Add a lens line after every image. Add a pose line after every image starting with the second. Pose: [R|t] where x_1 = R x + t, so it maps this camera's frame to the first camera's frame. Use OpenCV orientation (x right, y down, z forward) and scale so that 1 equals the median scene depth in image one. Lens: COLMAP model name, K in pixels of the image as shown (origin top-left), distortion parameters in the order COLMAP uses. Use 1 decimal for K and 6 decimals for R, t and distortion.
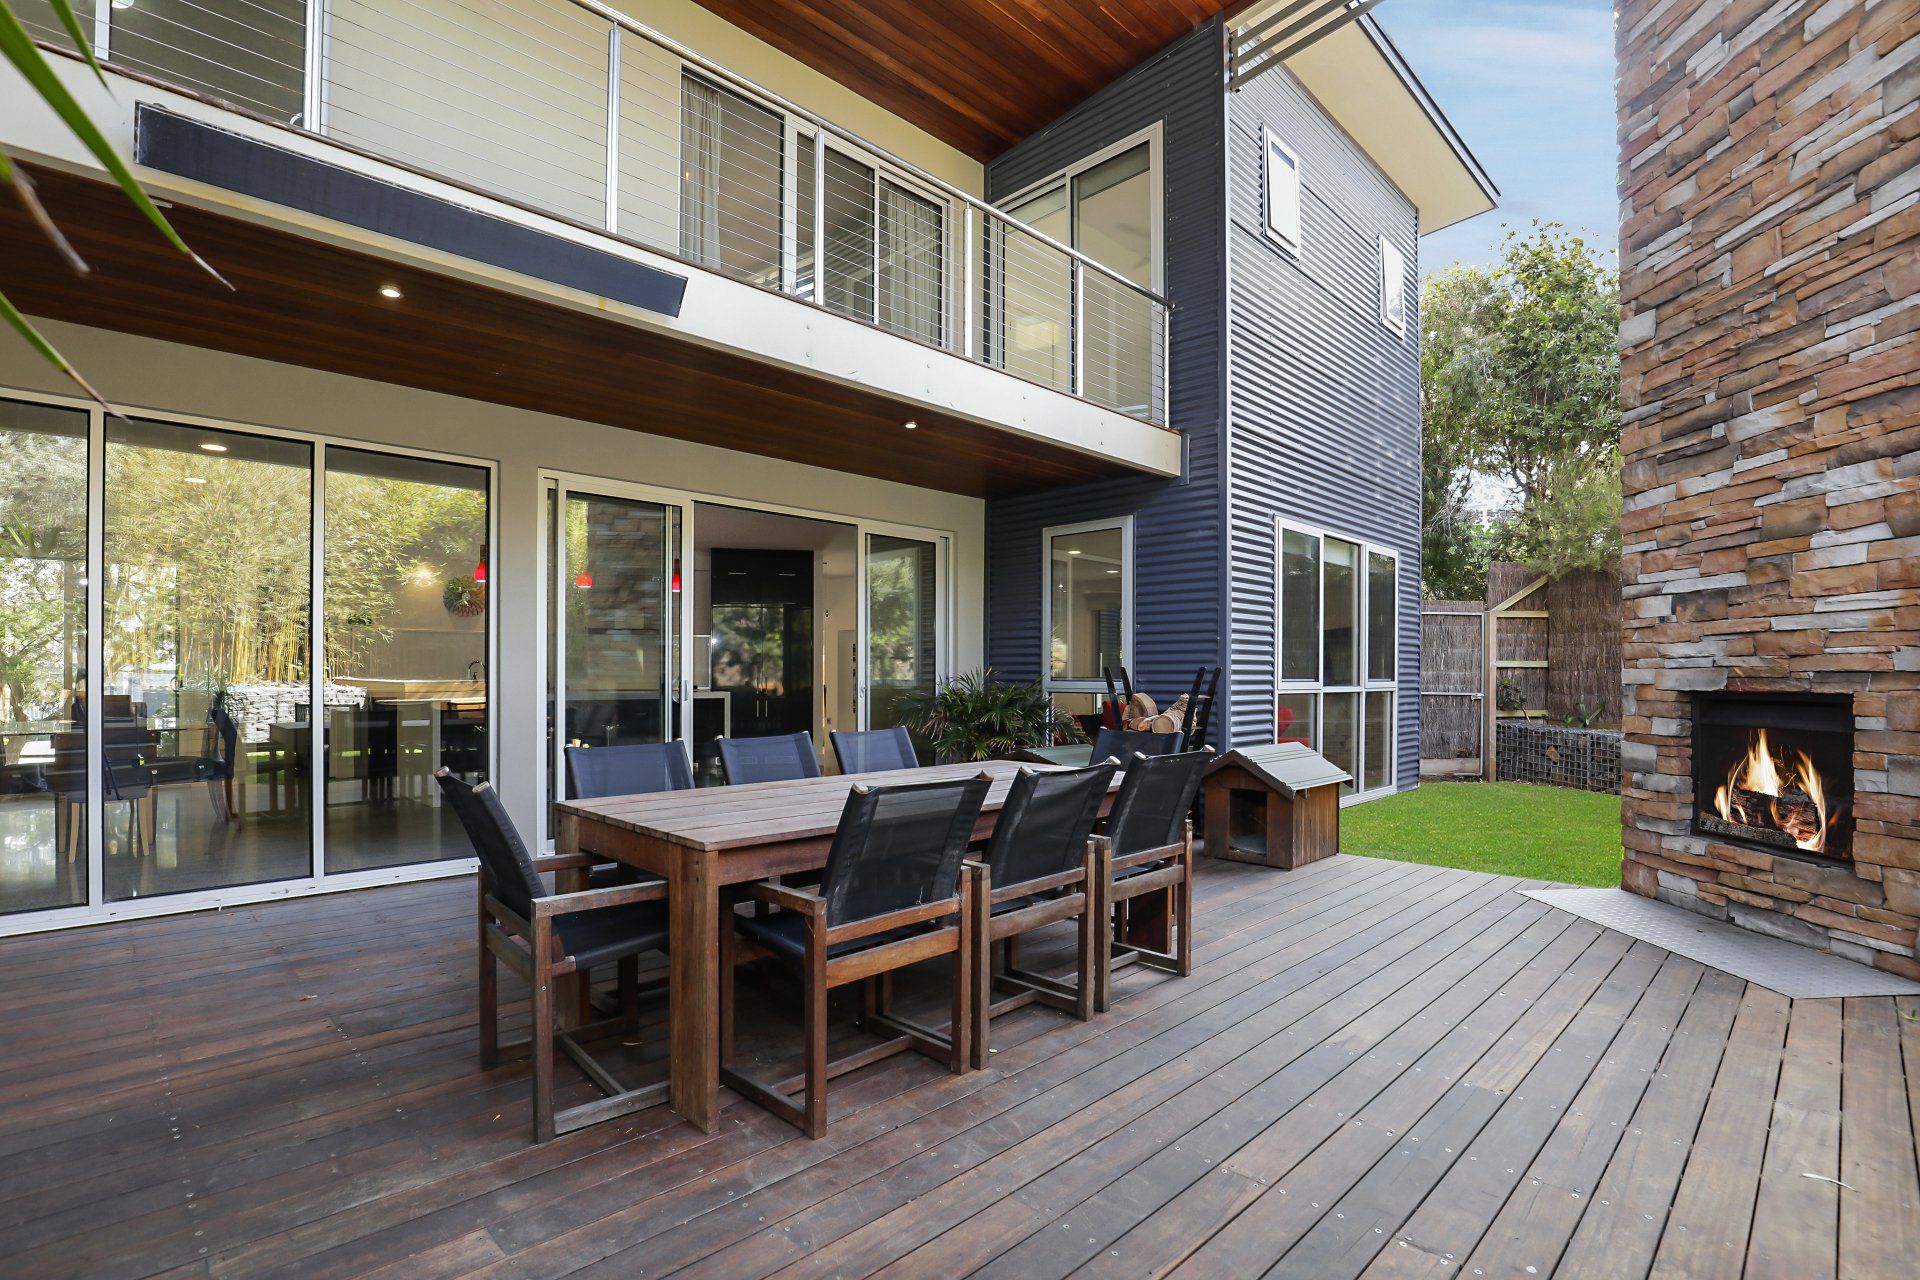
lens RADIAL K [[908.6, 0, 934.9], [0, 908.6, 670.8], [0, 0, 1]] dist [-0.021006, 0.000851]
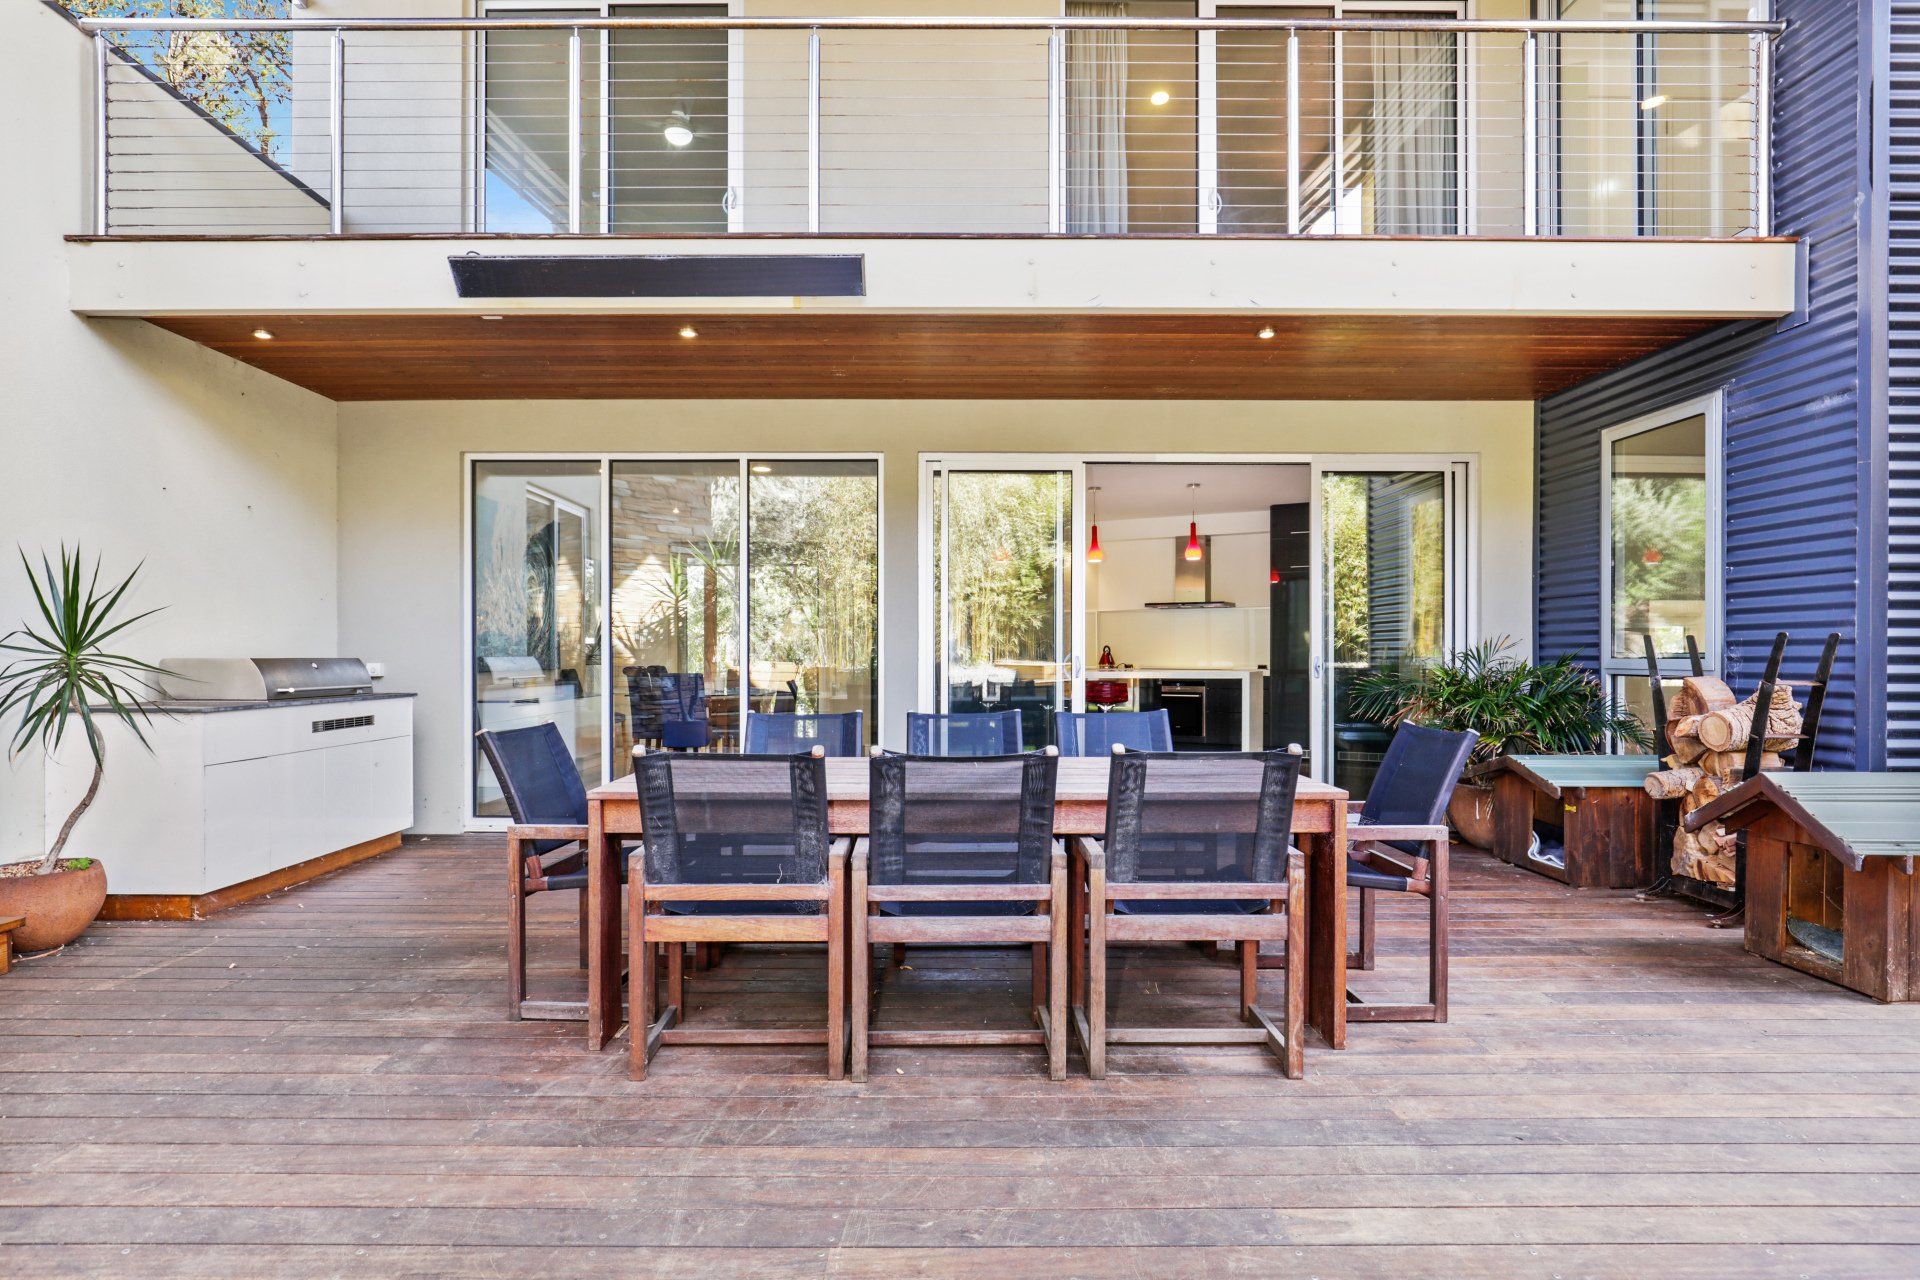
lens RADIAL K [[1015.8, 0, 924.2], [0, 1015.8, 656.8], [0, 0, 1]] dist [-0.011386, 0.004738]
pose [[0.721104, -0.001154, -0.692826, 0.391923], [0.004190, 0.999988, 0.002696, 0.008301], [0.692814, -0.004847, 0.721100, 0.160343]]
